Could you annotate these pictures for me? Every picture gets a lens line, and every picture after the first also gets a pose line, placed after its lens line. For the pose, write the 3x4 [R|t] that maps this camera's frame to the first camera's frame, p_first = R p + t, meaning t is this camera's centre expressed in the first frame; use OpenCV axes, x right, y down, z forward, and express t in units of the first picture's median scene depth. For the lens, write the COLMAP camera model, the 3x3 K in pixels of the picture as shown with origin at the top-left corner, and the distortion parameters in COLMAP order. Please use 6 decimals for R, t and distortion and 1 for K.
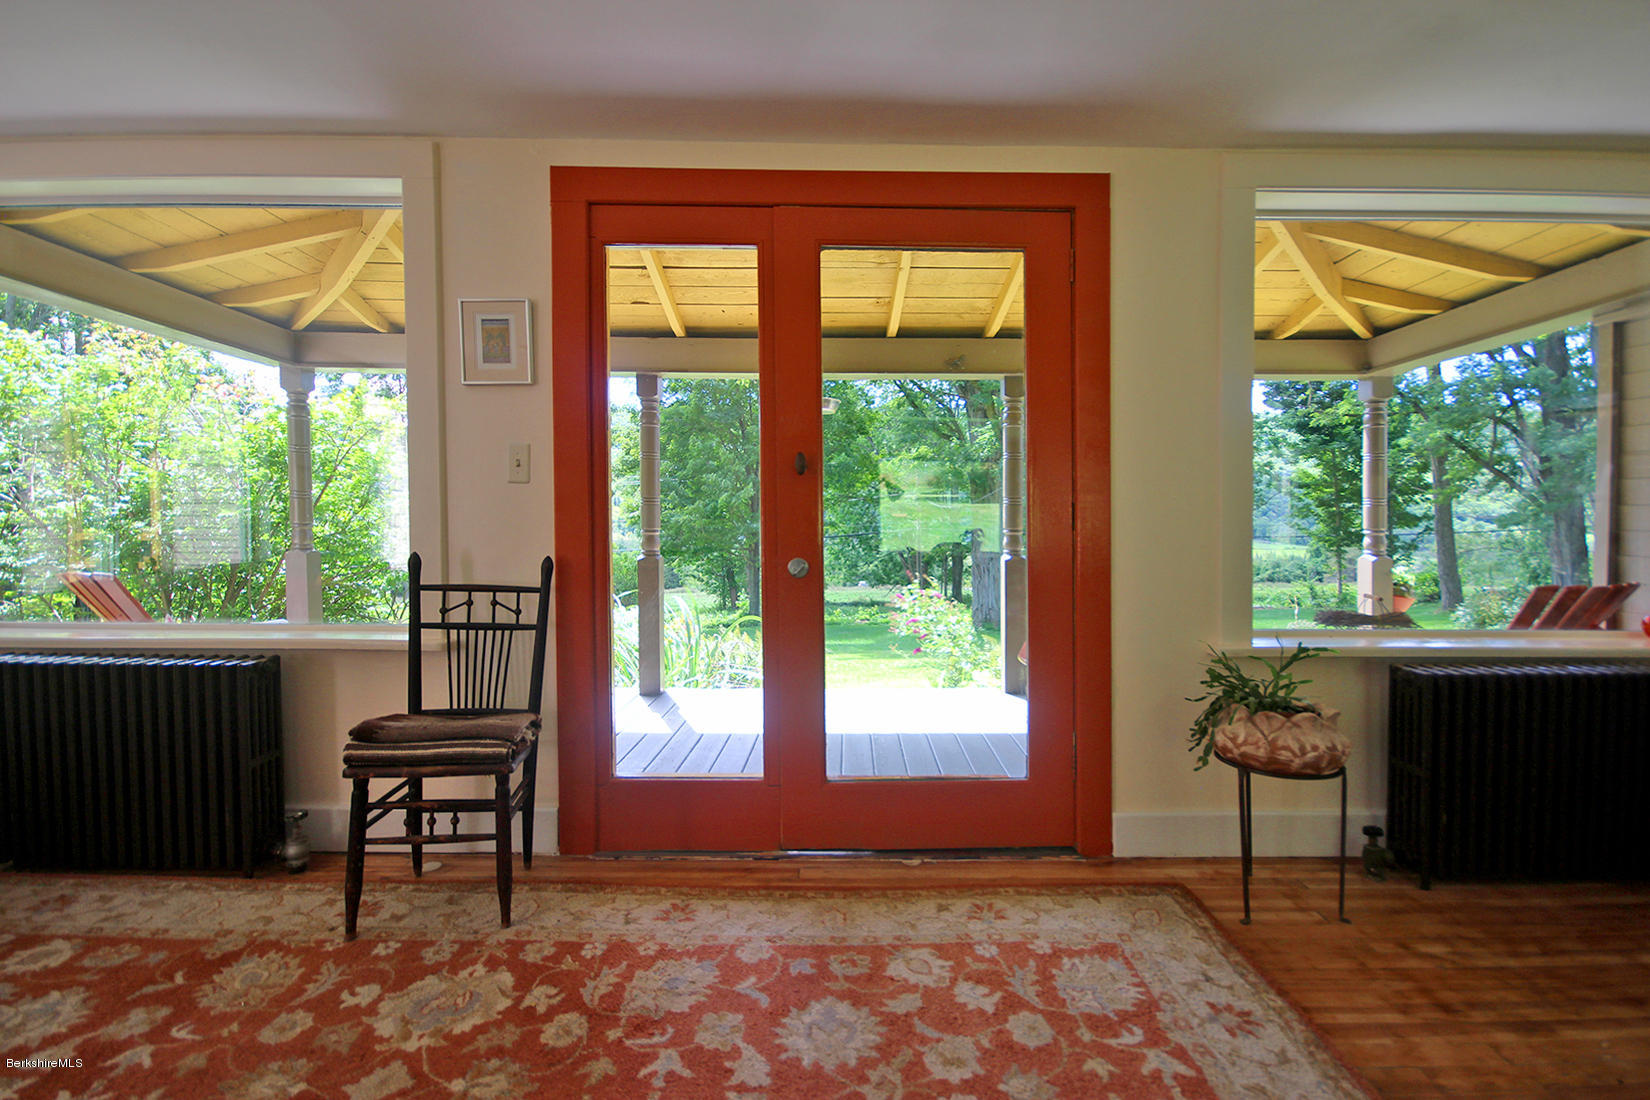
lens RADIAL K [[769.3, 0, 814.0], [0, 769.3, 525.5], [0, 0, 1]] dist [0.013905, -0.013158]
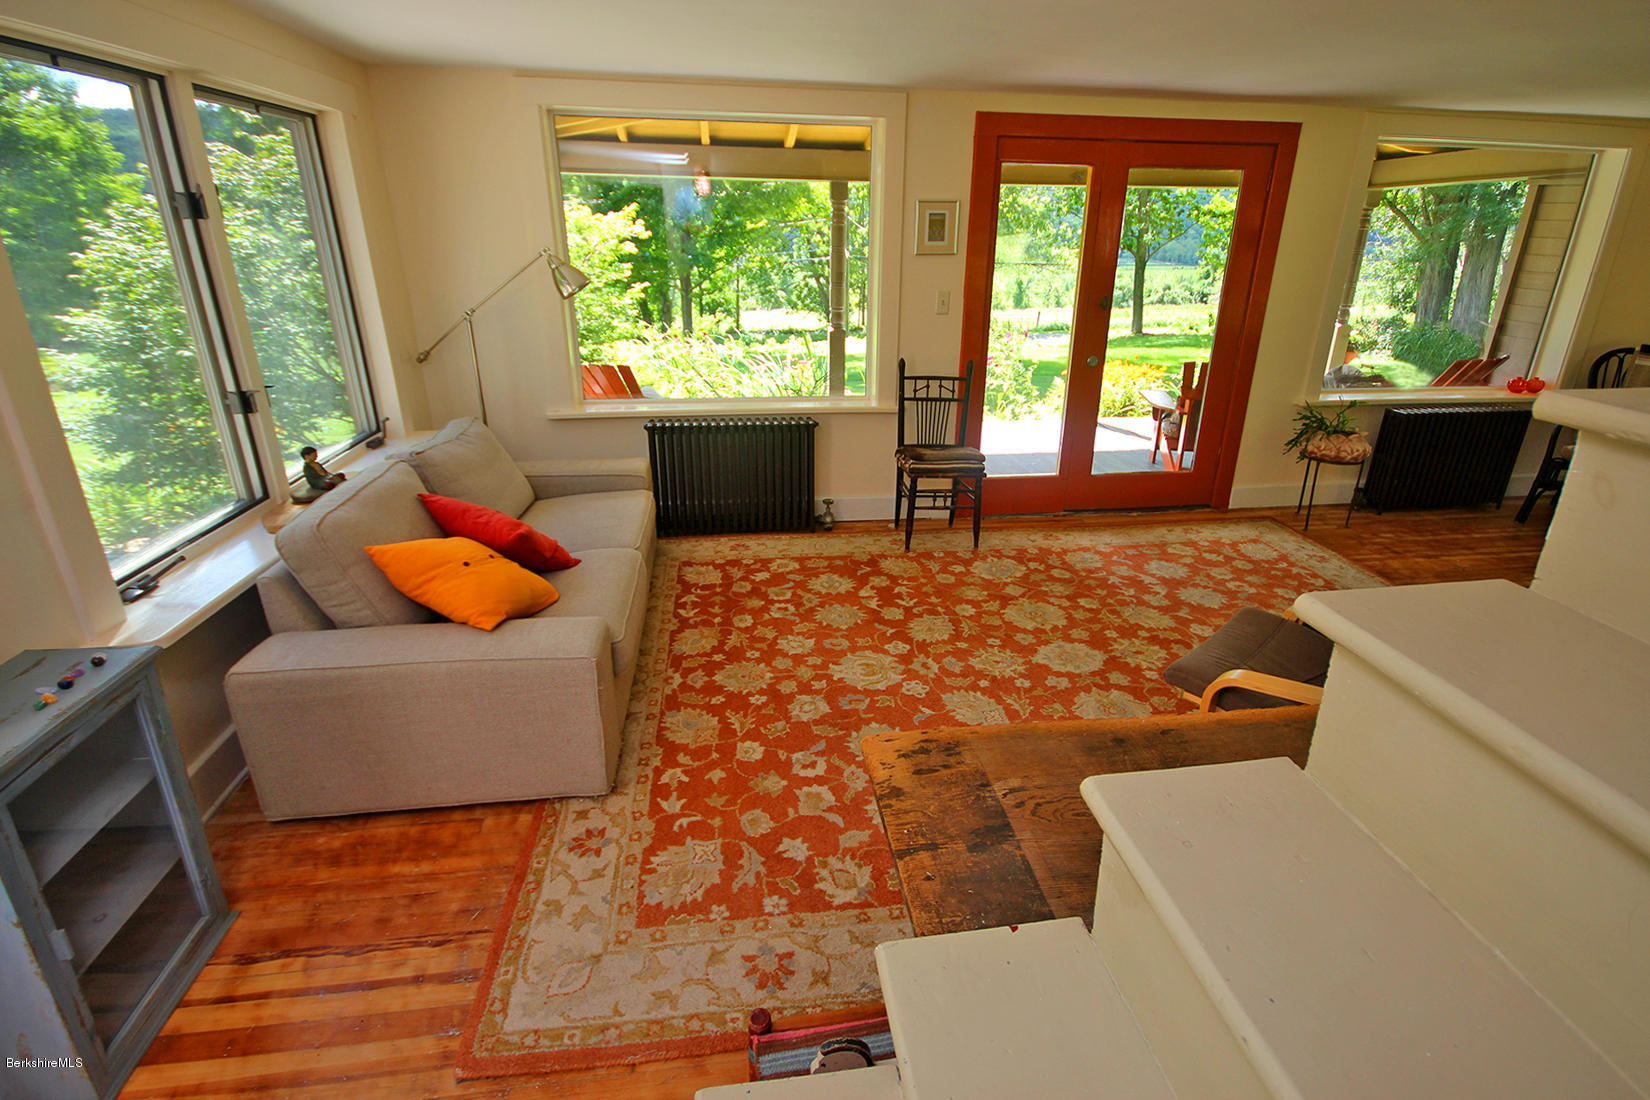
lens RADIAL K [[769.3, 0, 802.2], [0, 769.3, 504.6], [0, 0, 1]] dist [0.013905, -0.013158]
pose [[0.993352, -0.036566, 0.109156, -0.992946], [-0.000161, 0.947769, 0.318957, -0.222942], [-0.115117, -0.316854, 0.941462, -0.784268]]
